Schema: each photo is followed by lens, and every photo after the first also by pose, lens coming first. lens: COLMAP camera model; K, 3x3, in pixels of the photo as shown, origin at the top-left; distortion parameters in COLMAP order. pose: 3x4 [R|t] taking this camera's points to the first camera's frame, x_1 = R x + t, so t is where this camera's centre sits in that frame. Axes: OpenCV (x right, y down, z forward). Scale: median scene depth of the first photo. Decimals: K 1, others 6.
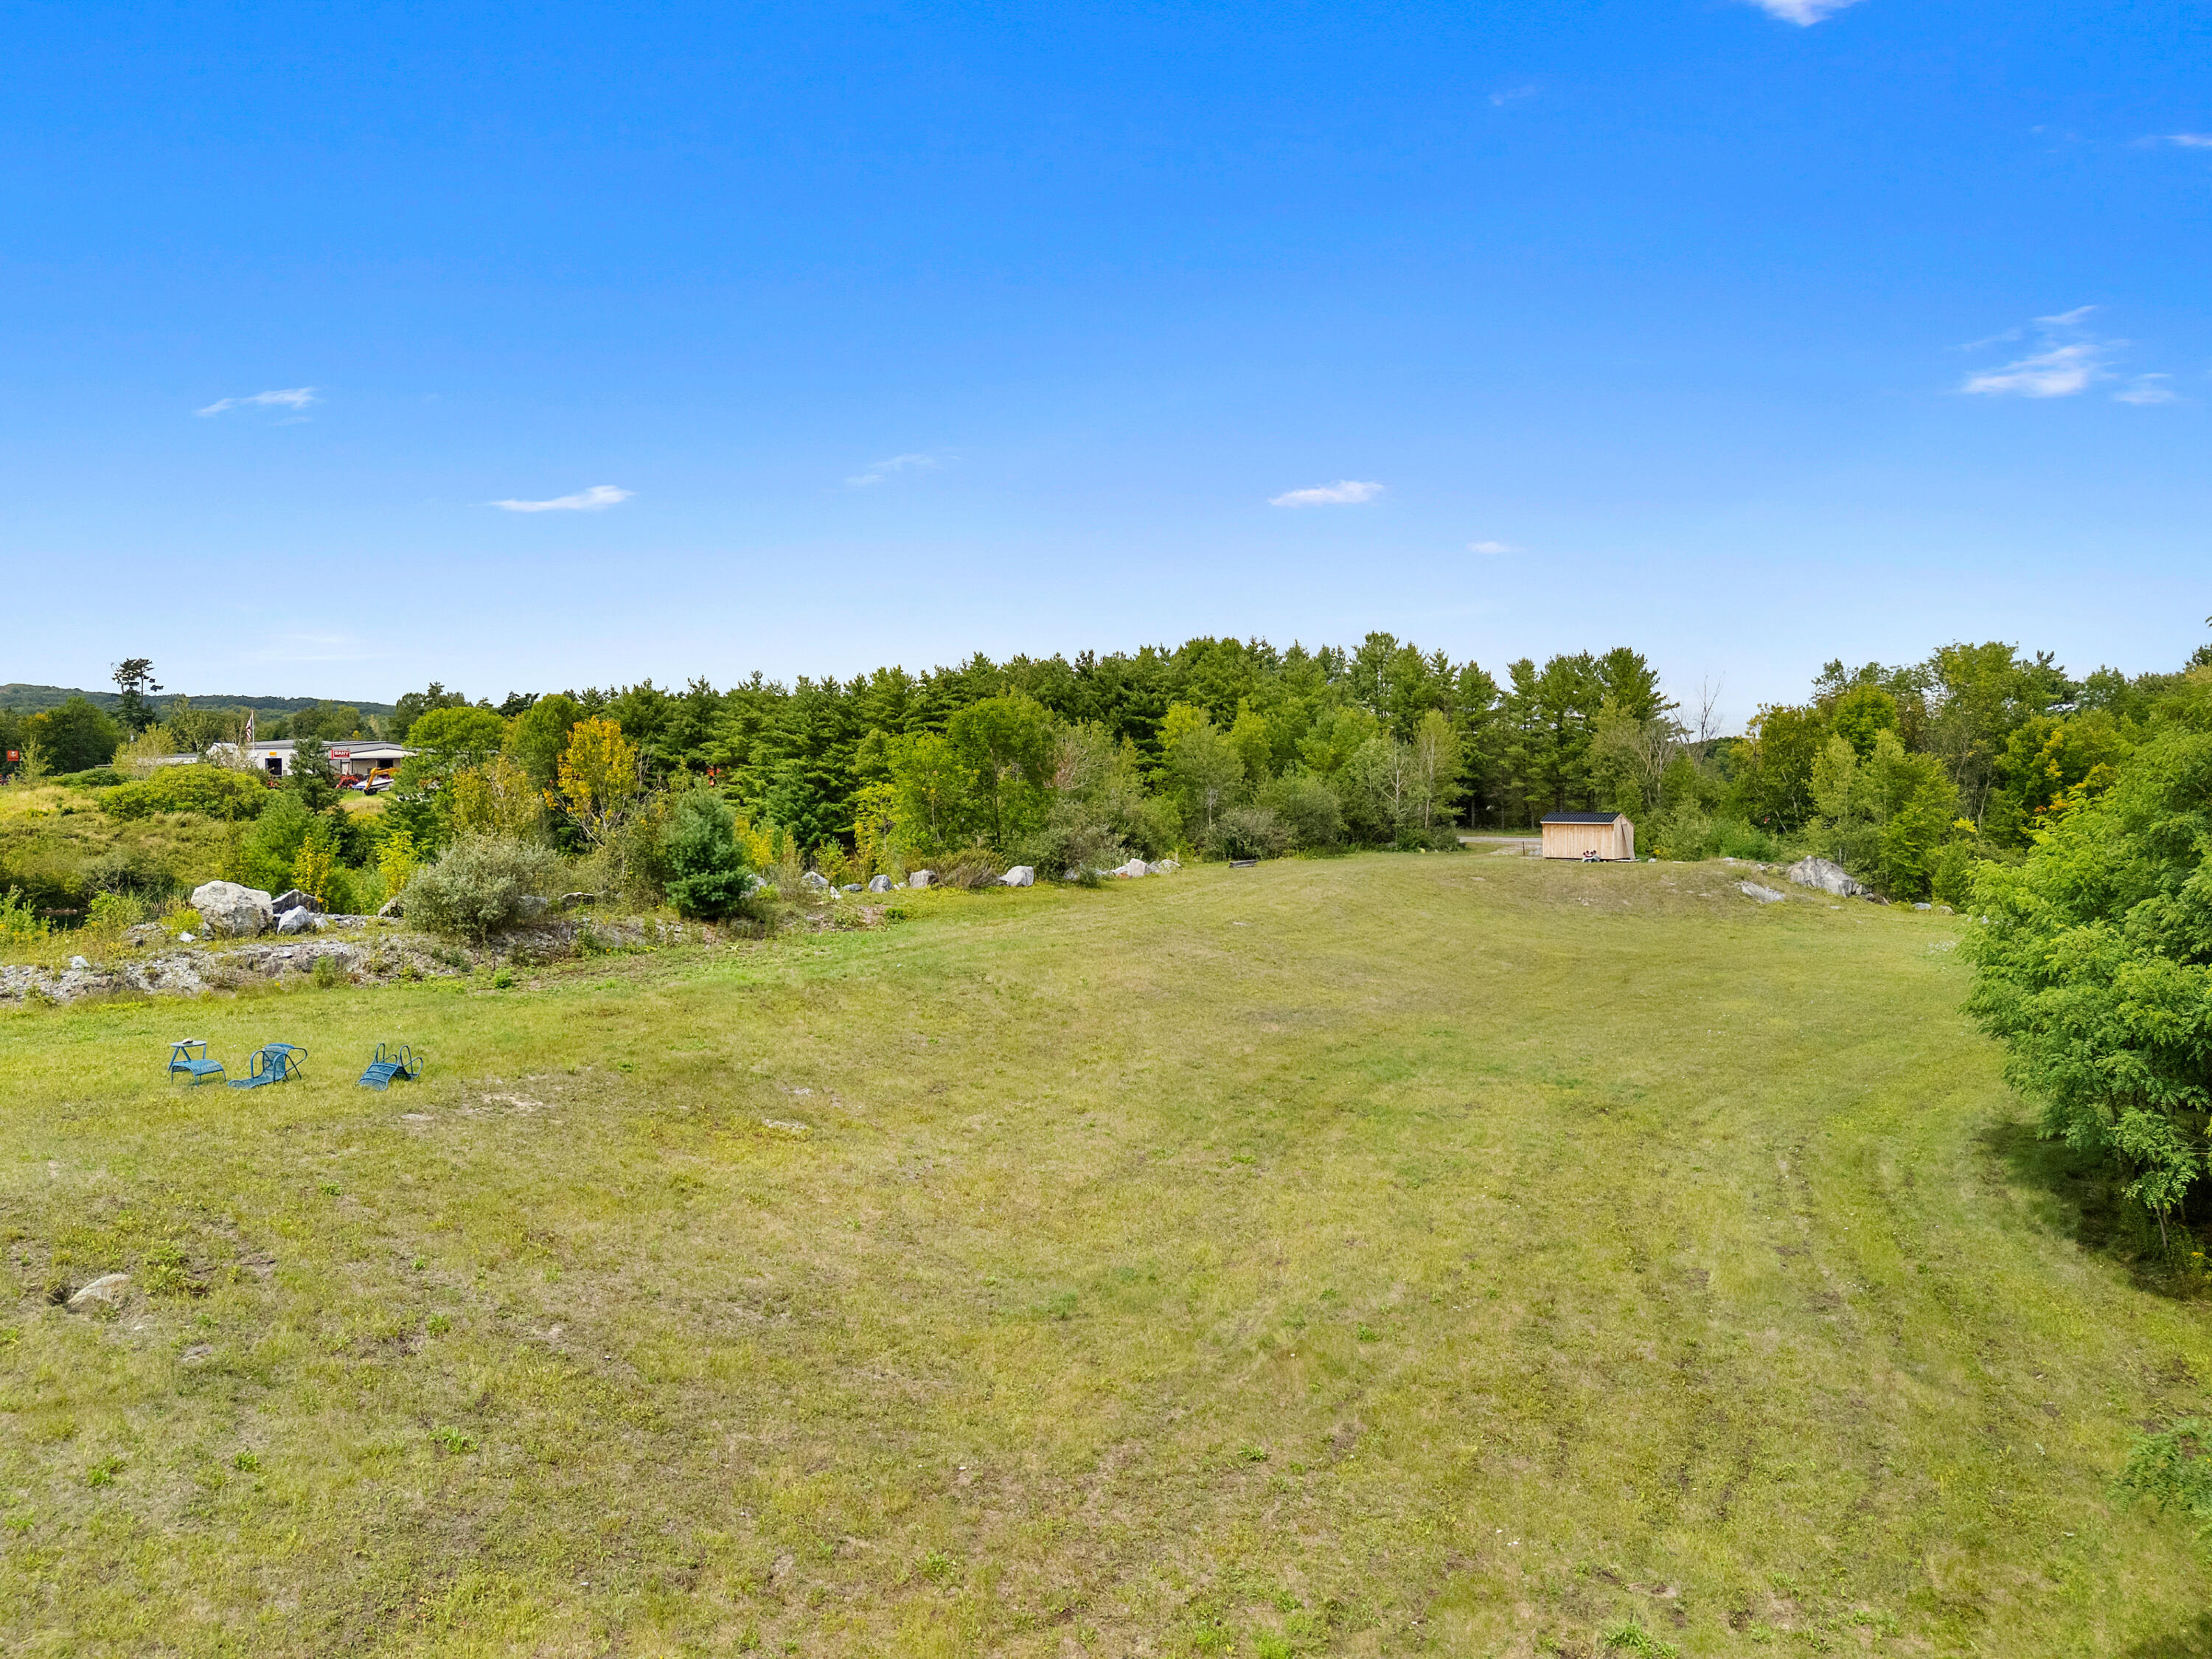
lens RADIAL K [[1601.1, 0, 1102.8], [0, 1601.1, 830.6], [0, 0, 1]] dist [0.070755, -0.057268]
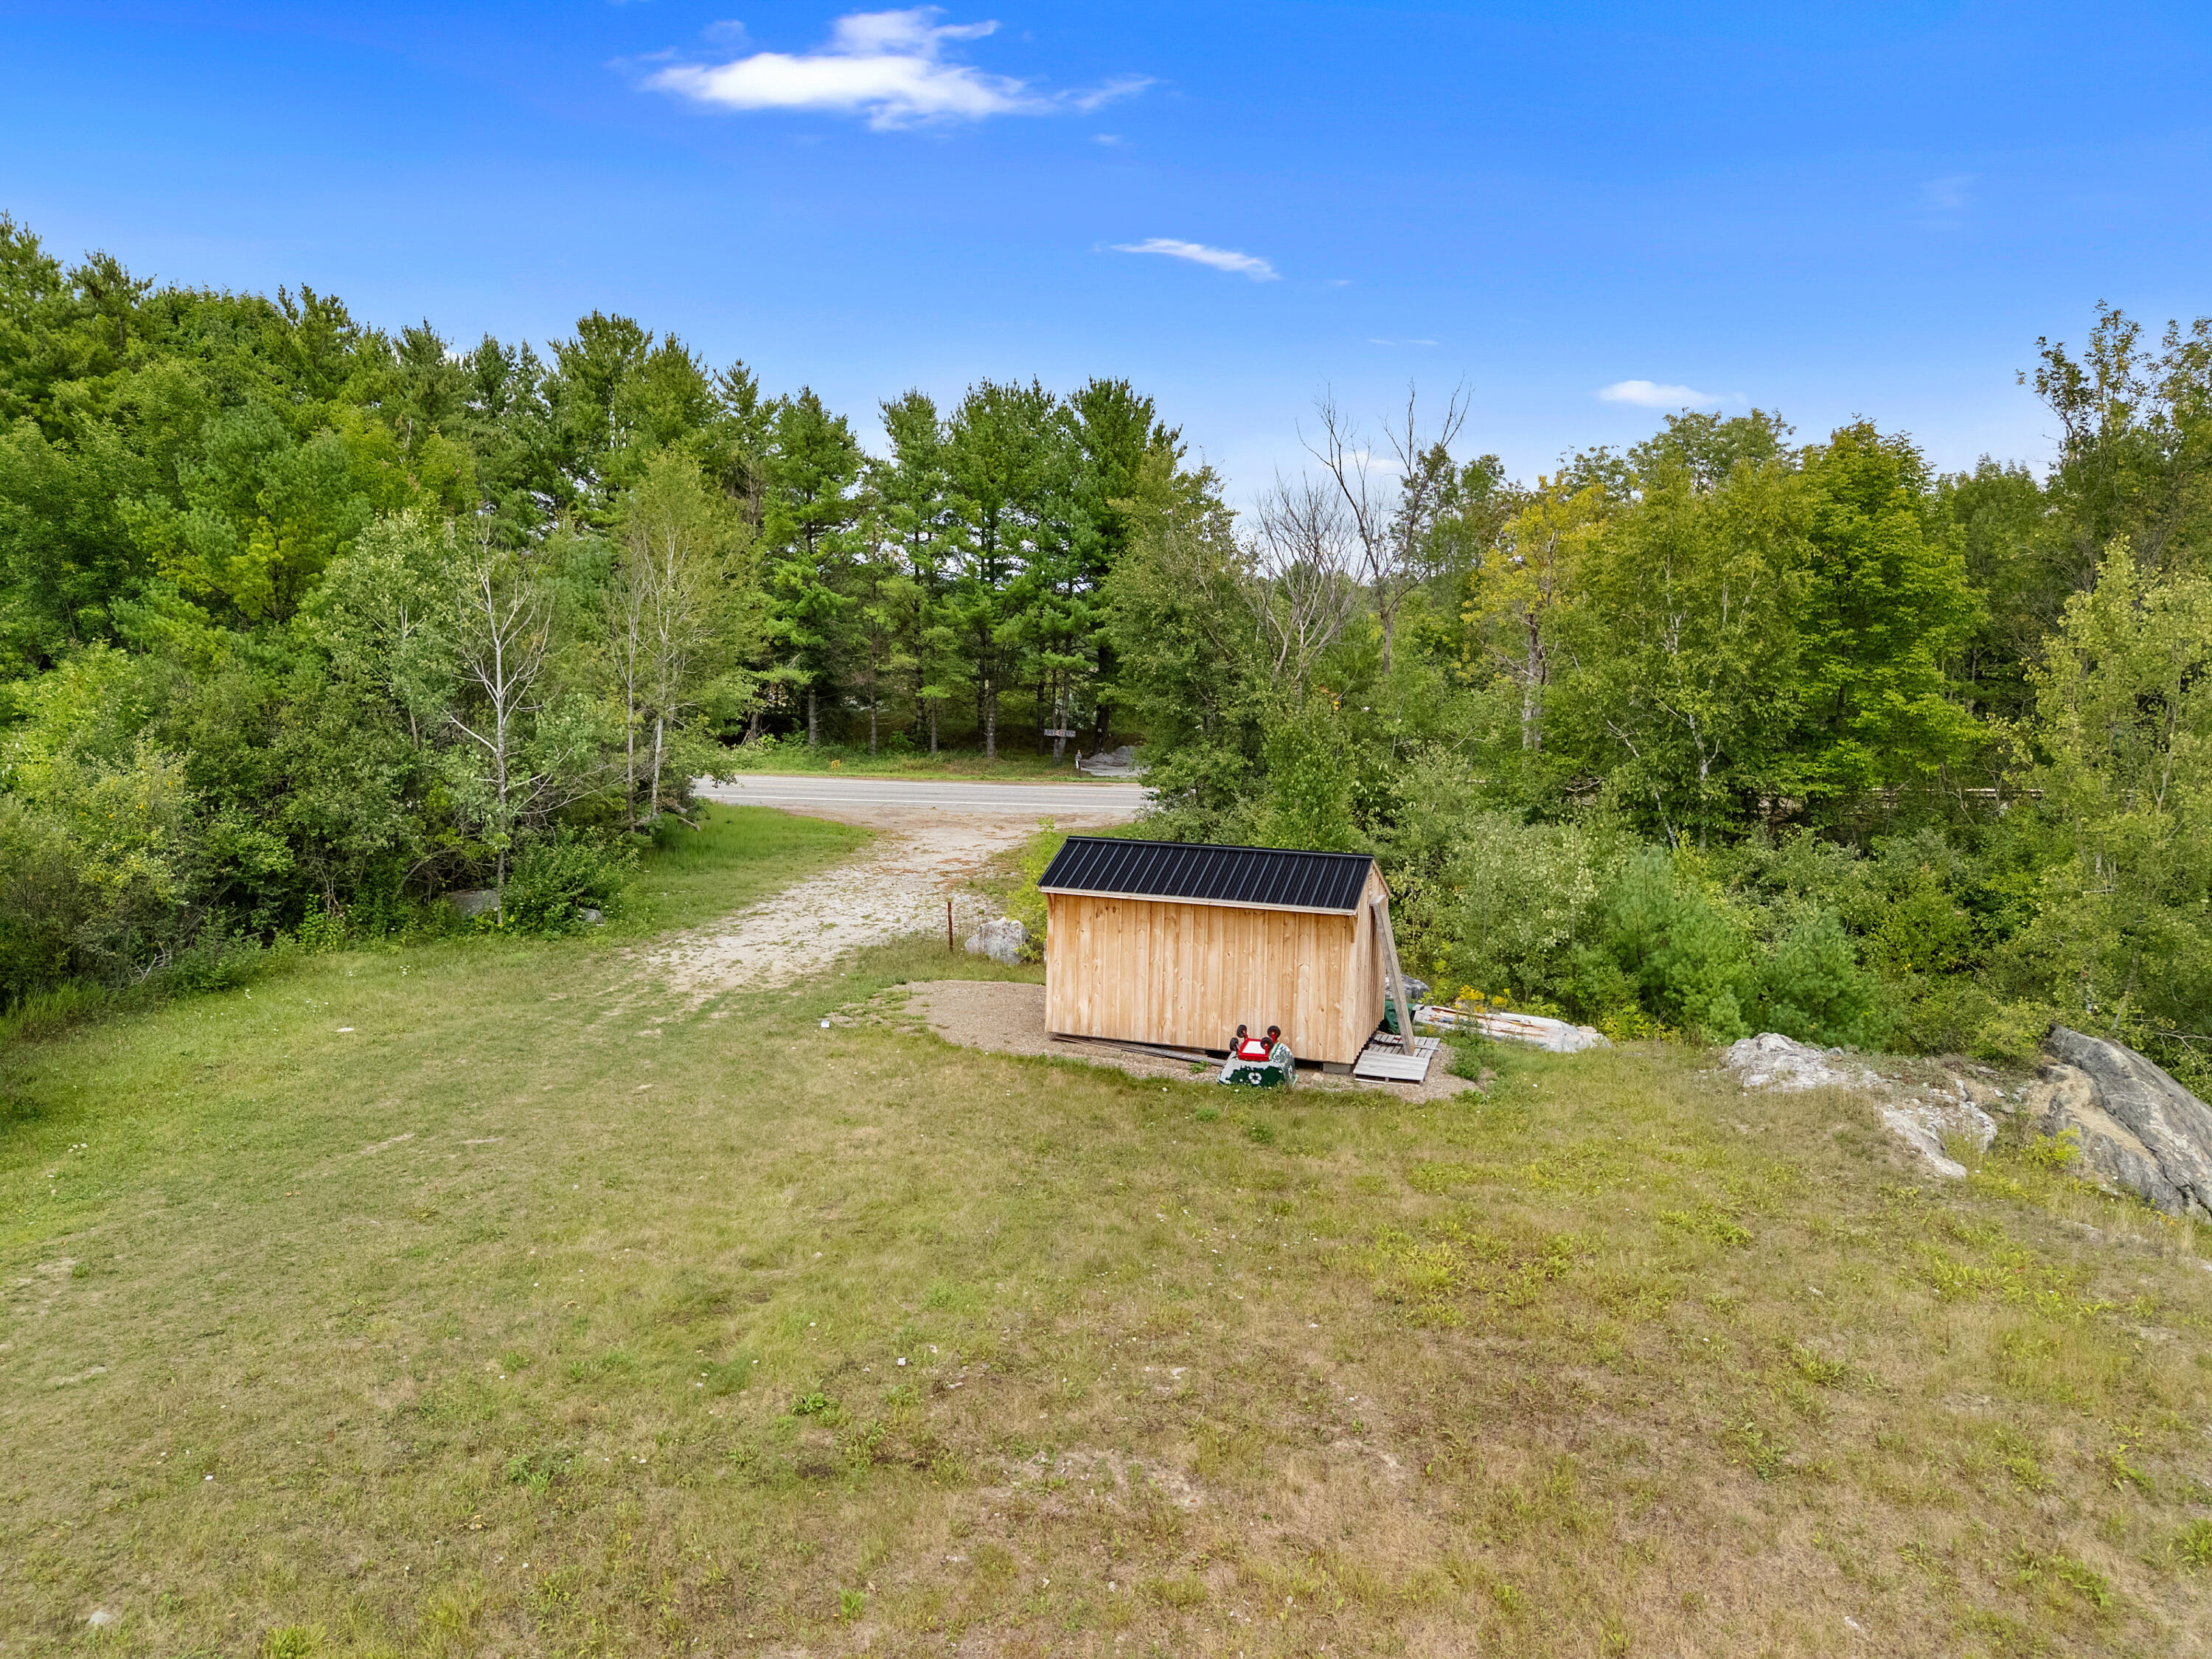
lens RADIAL K [[1601.1, 0, 1100.8], [0, 1601.1, 835.6], [0, 0, 1]] dist [0.070755, -0.057268]
pose [[0.926124, -0.023318, 0.376498, 0.193682], [-0.014568, 0.995132, 0.097468, -0.034989], [-0.376938, -0.095752, 0.921276, 0.785350]]
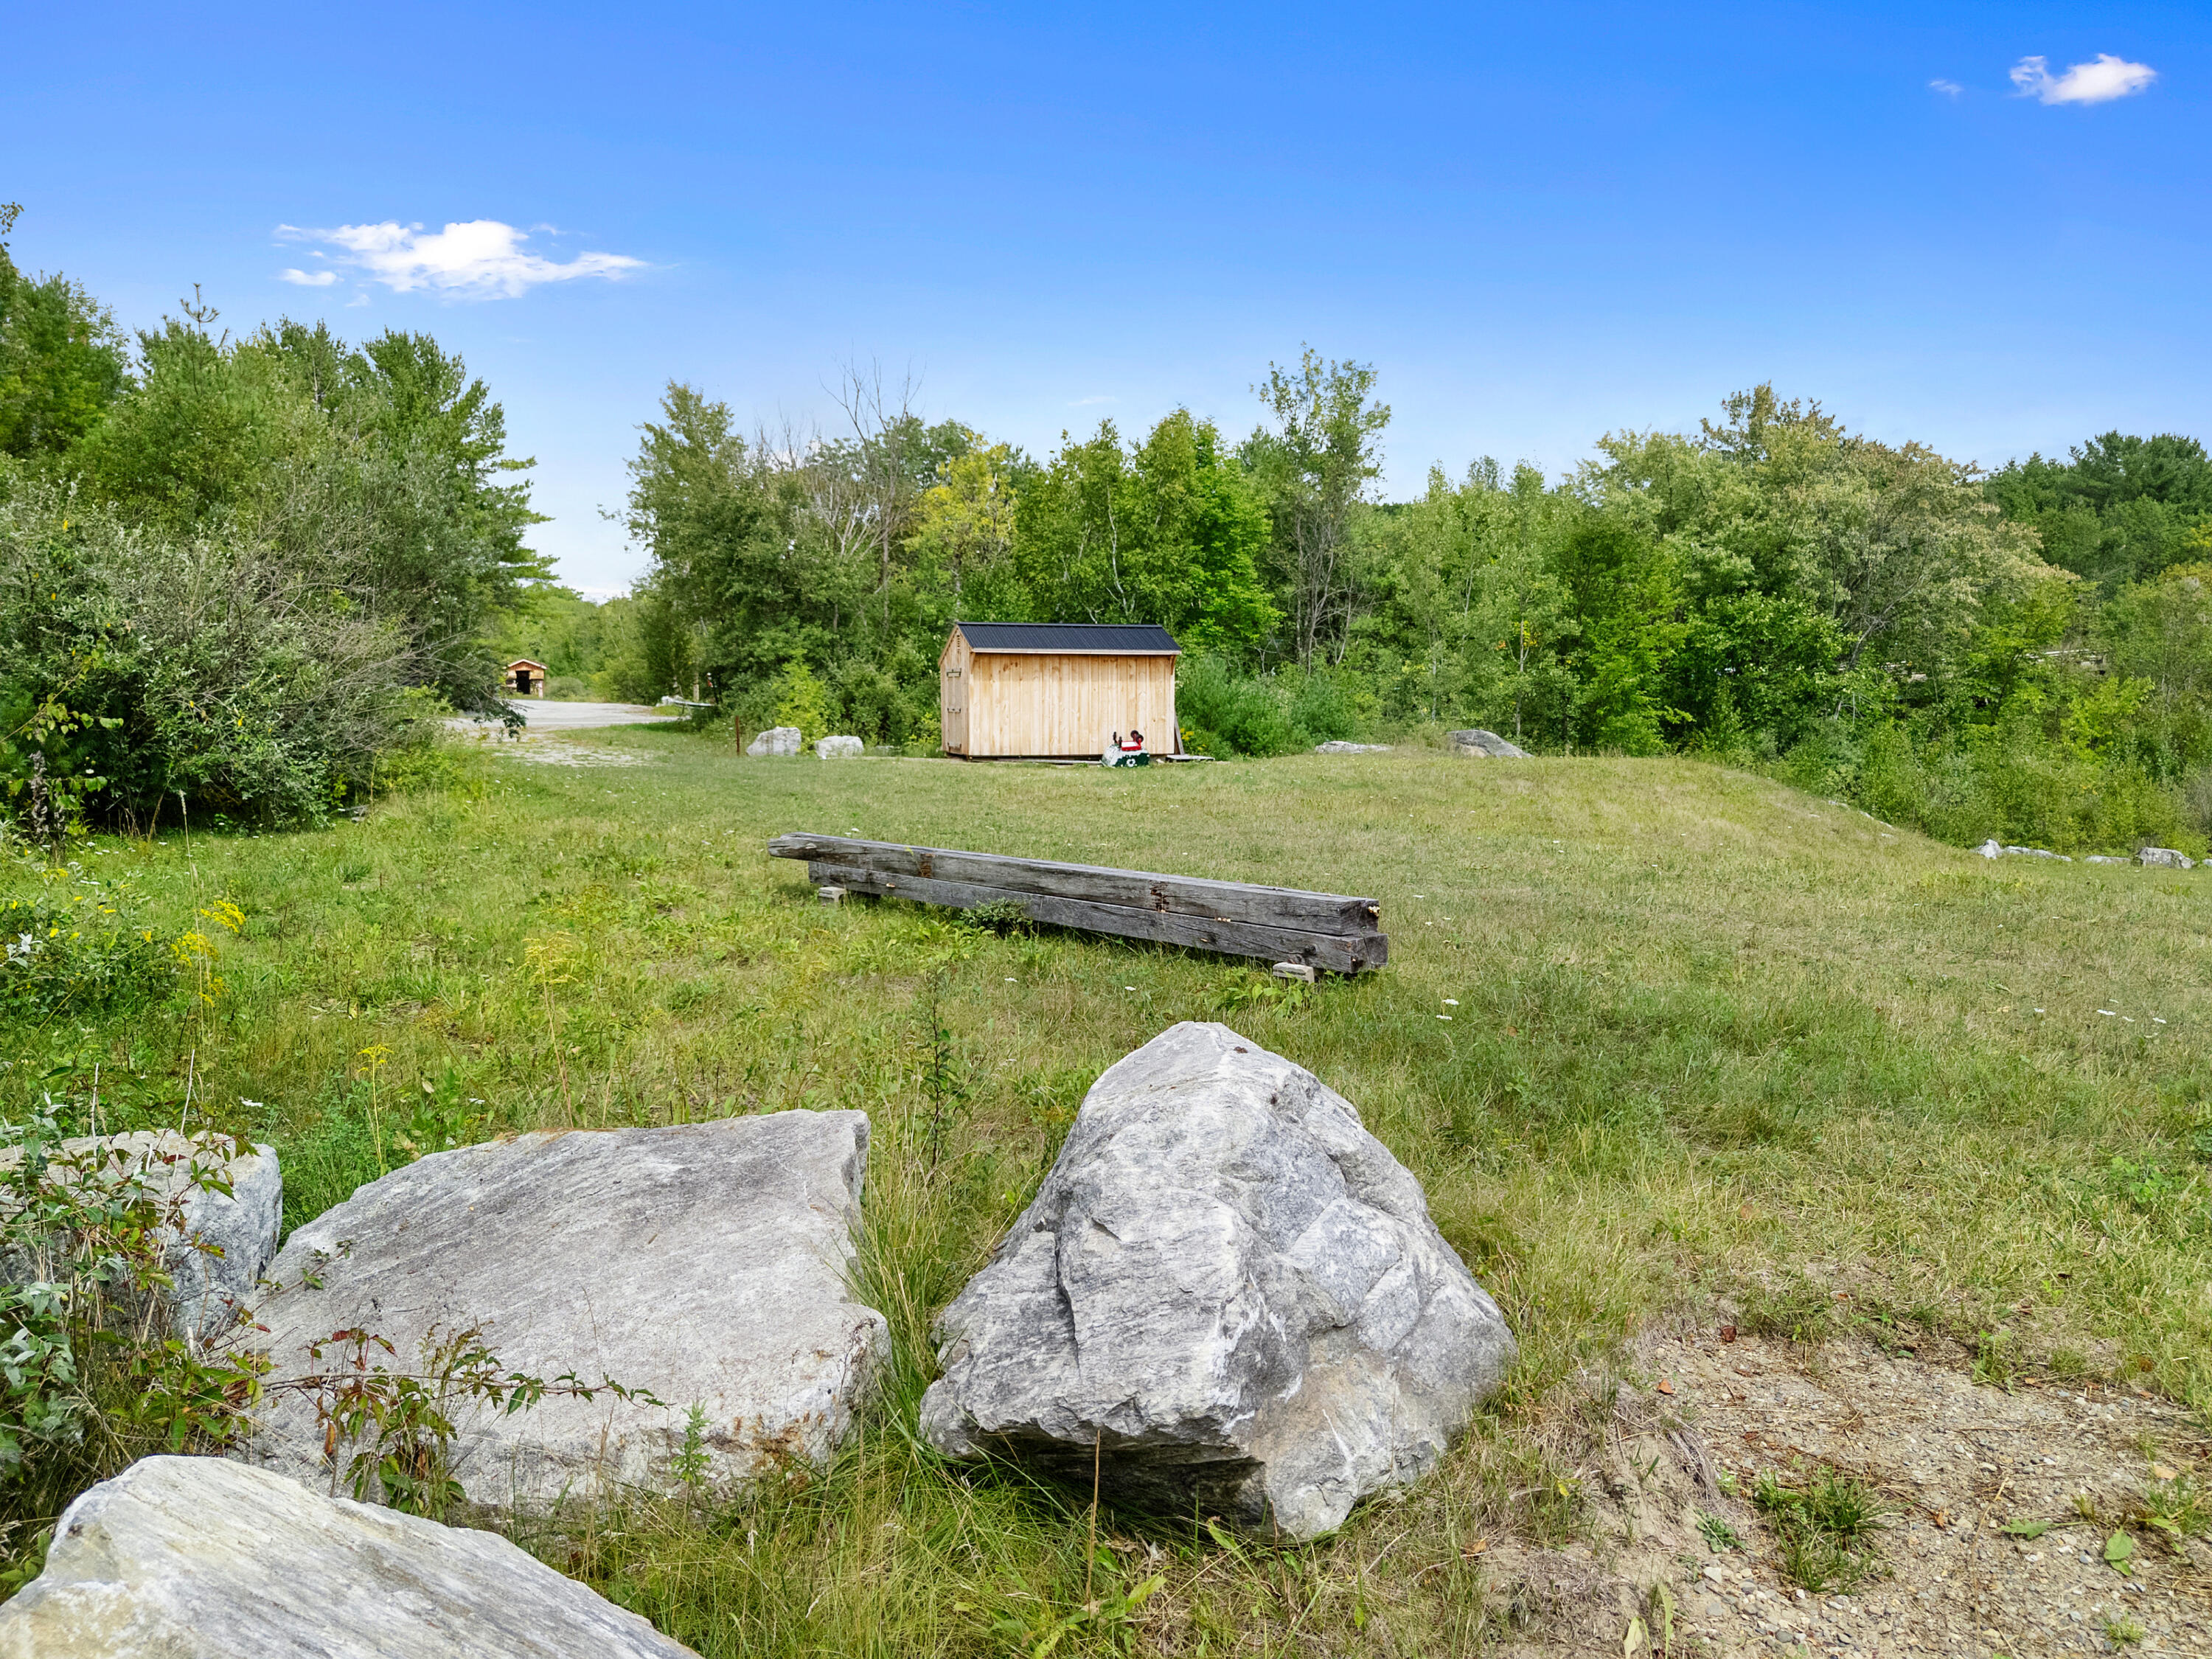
lens RADIAL K [[1601.1, 0, 1102.8], [0, 1601.1, 832.3], [0, 0, 1]] dist [0.070755, -0.057268]
pose [[0.533781, -0.071586, 0.842587, 0.011100], [0.018170, 0.997151, 0.073207, 0.008294], [-0.845427, -0.023767, 0.533561, 0.801624]]
